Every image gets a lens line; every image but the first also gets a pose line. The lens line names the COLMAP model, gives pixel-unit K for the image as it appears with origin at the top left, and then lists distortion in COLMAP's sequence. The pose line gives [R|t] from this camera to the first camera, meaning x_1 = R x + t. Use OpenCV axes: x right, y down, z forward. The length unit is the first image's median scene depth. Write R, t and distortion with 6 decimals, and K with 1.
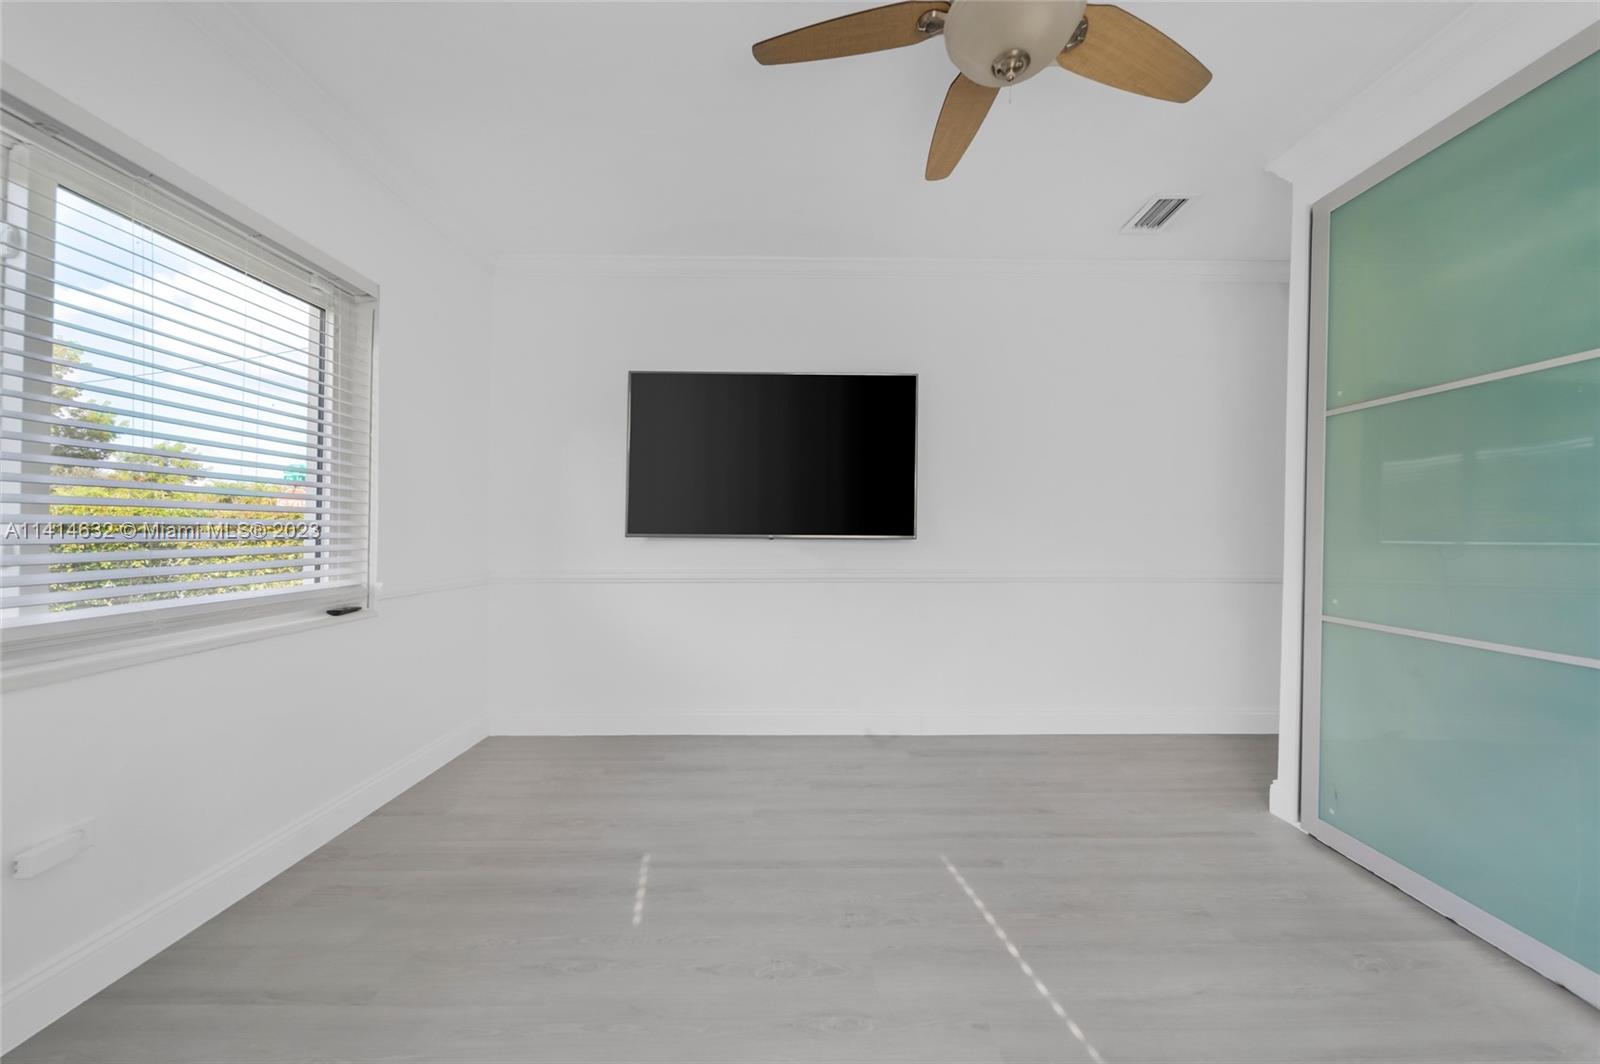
lens RADIAL K [[566.4, 0, 814.2], [0, 566.4, 531.9], [0, 0, 1]] dist [0.001841, -0.000021]
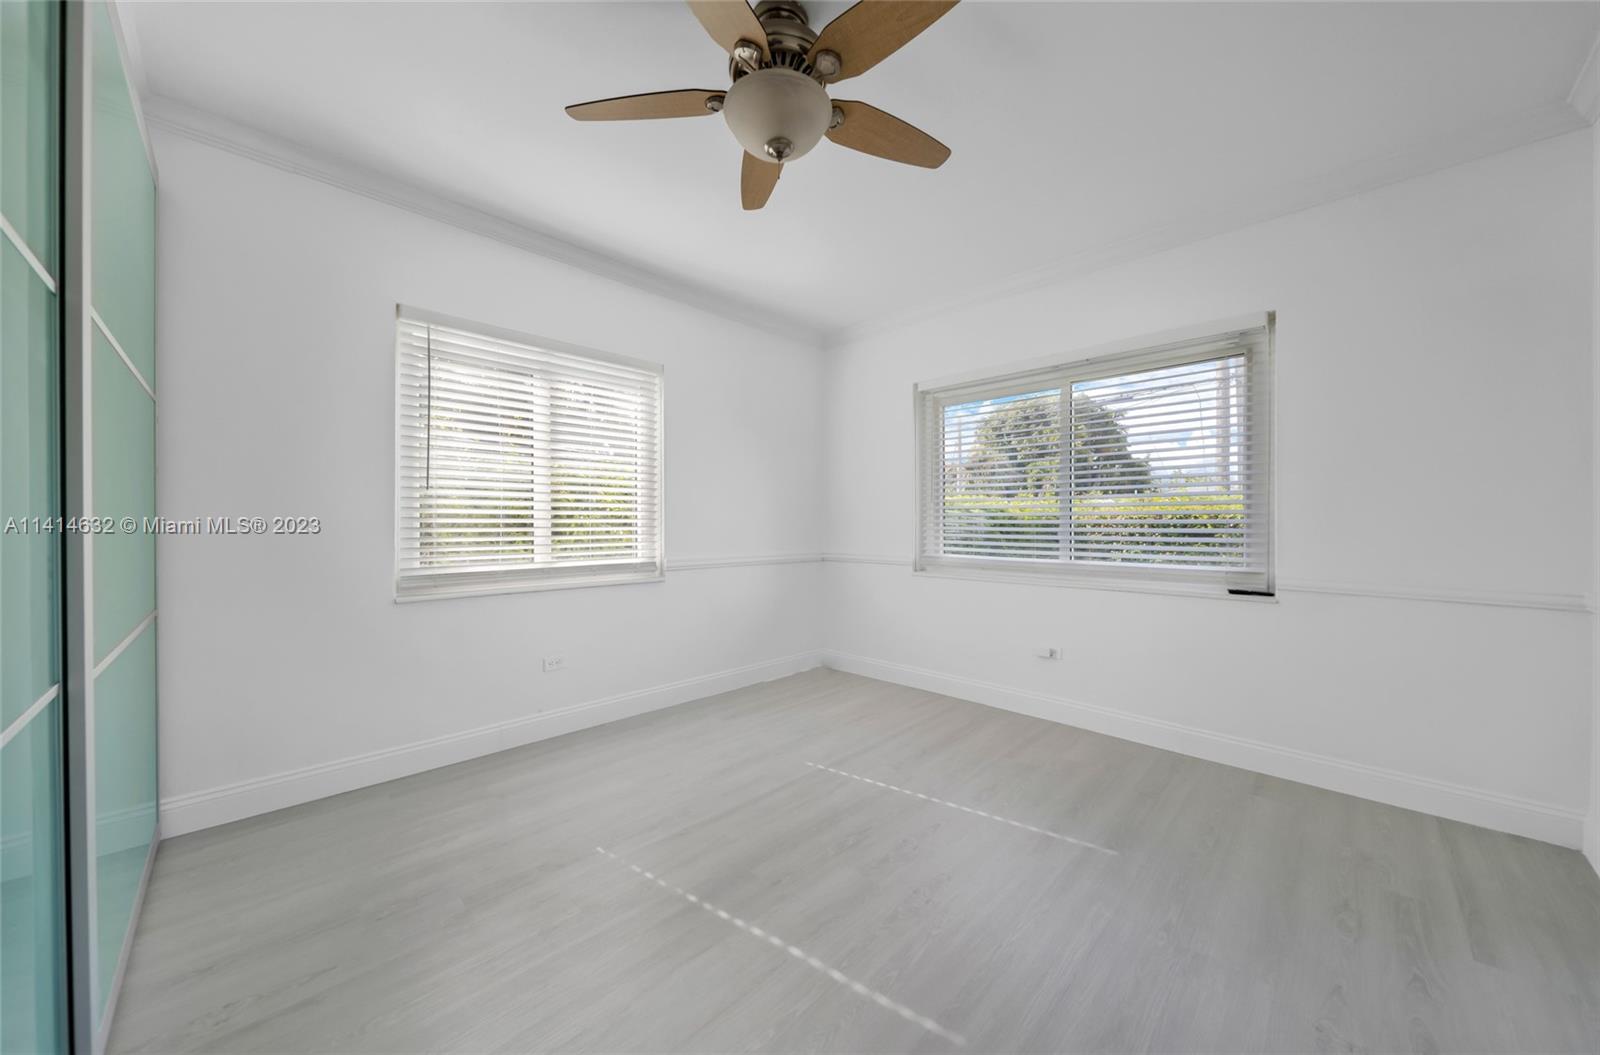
lens RADIAL K [[556.4, 0, 788.3], [0, 556.4, 525.4], [0, 0, 1]] dist [0.001565, 0.000010]
pose [[-0.724337, -0.004105, -0.689434, 0.724013], [-0.009172, 0.999951, 0.003682, -0.001913], [0.689385, 0.008991, -0.724340, 1.191709]]
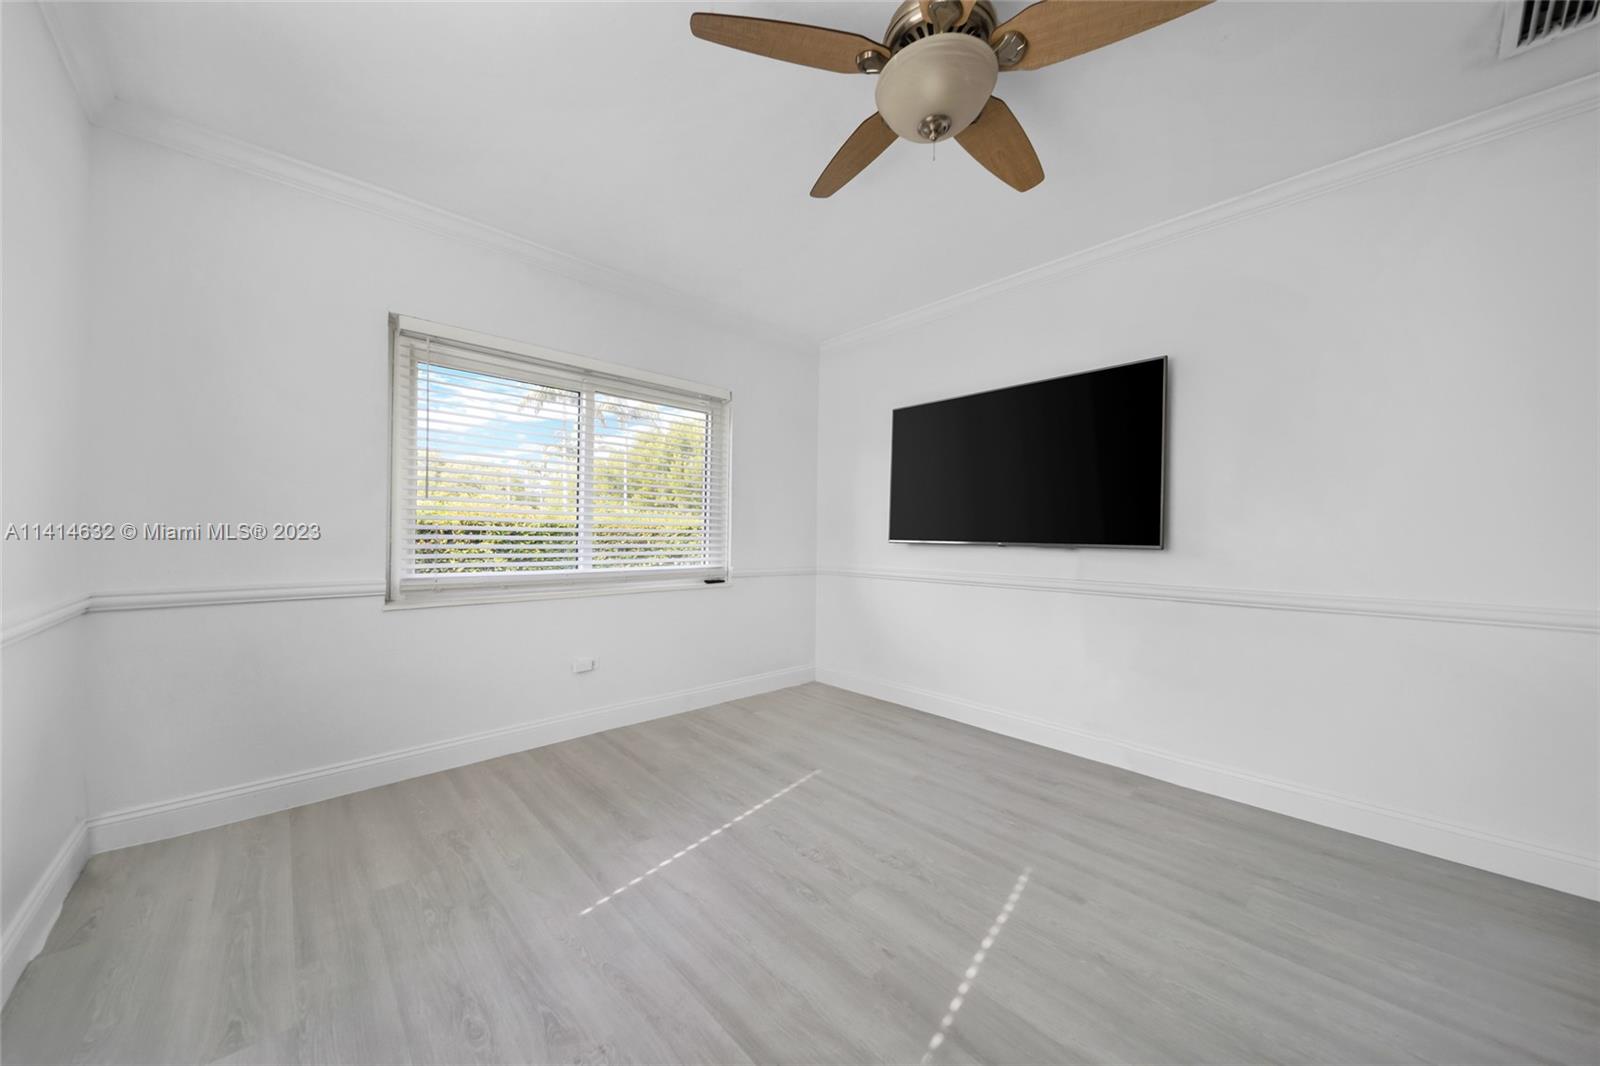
lens RADIAL K [[555.2, 0, 792.6], [0, 555.2, 529.7], [0, 0, 1]] dist [0.004020, -0.000148]
pose [[0.662976, -0.005786, -0.748618, 0.618606], [-0.010128, 0.999809, -0.016698, 0.005618], [0.748572, 0.018652, 0.662791, 0.038710]]
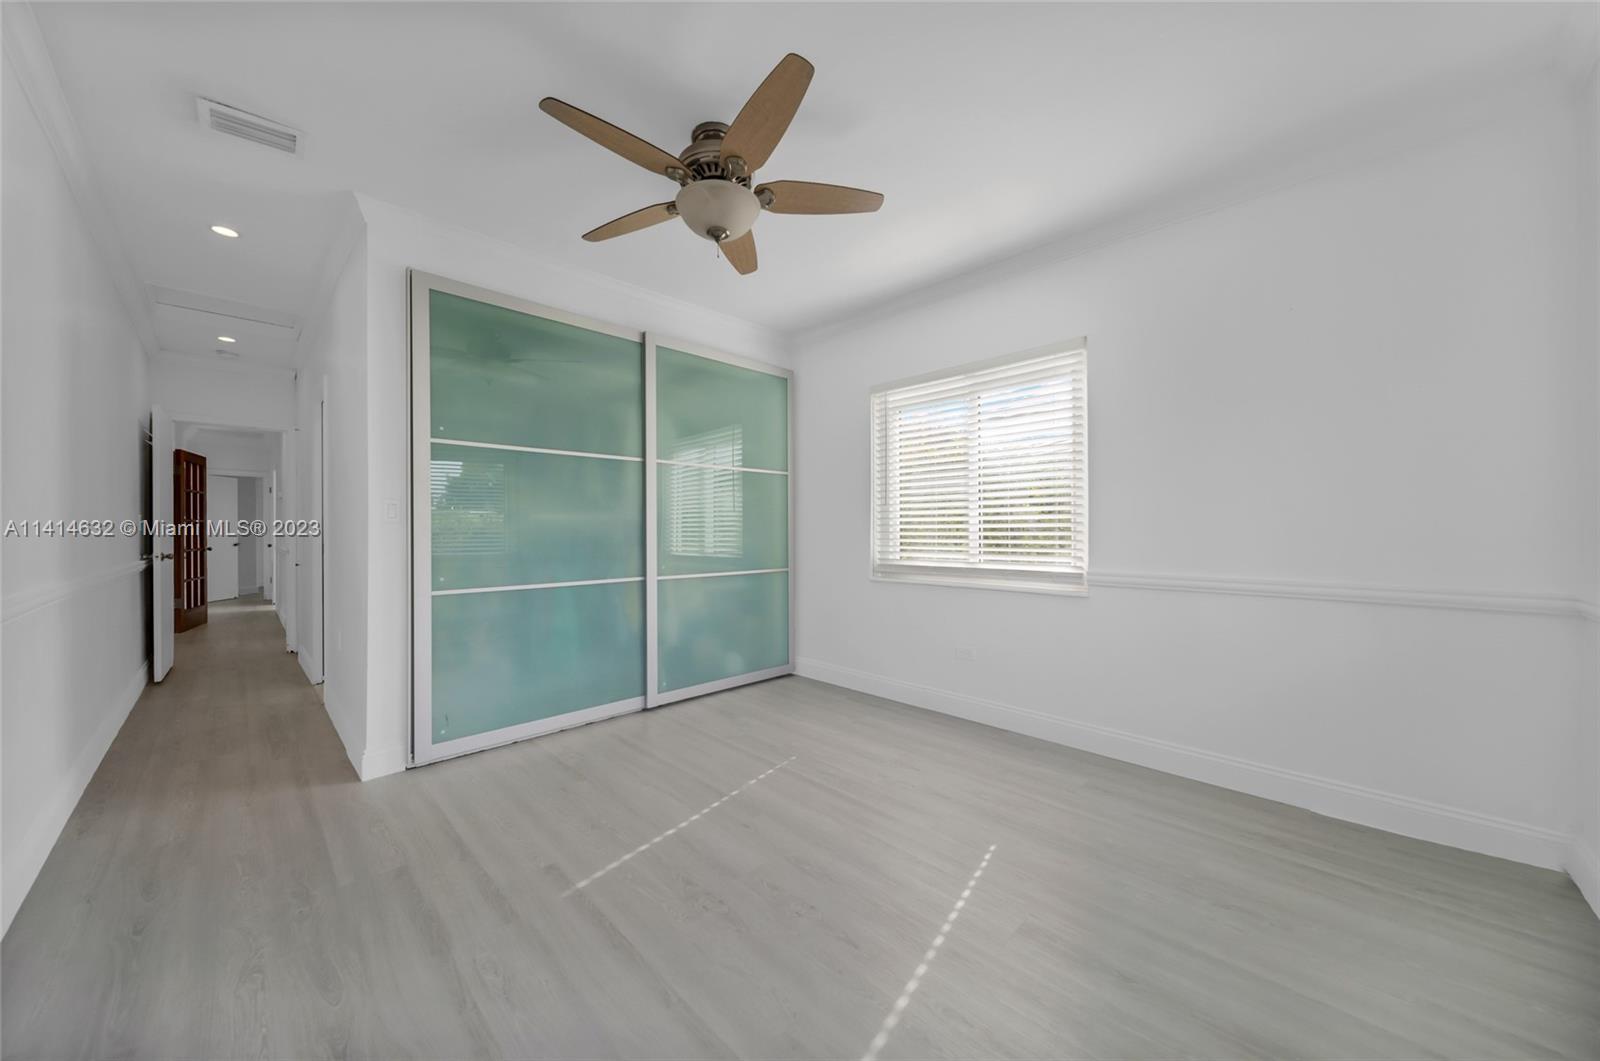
lens RADIAL K [[556.4, 0, 788.3], [0, 556.4, 528.4], [0, 0, 1]] dist [0.001565, 0.000010]
pose [[-0.682854, 0.000051, 0.730555, -0.585060], [0.001907, 0.999997, 0.001713, 0.000763], [-0.730553, 0.002563, -0.682852, 1.207426]]
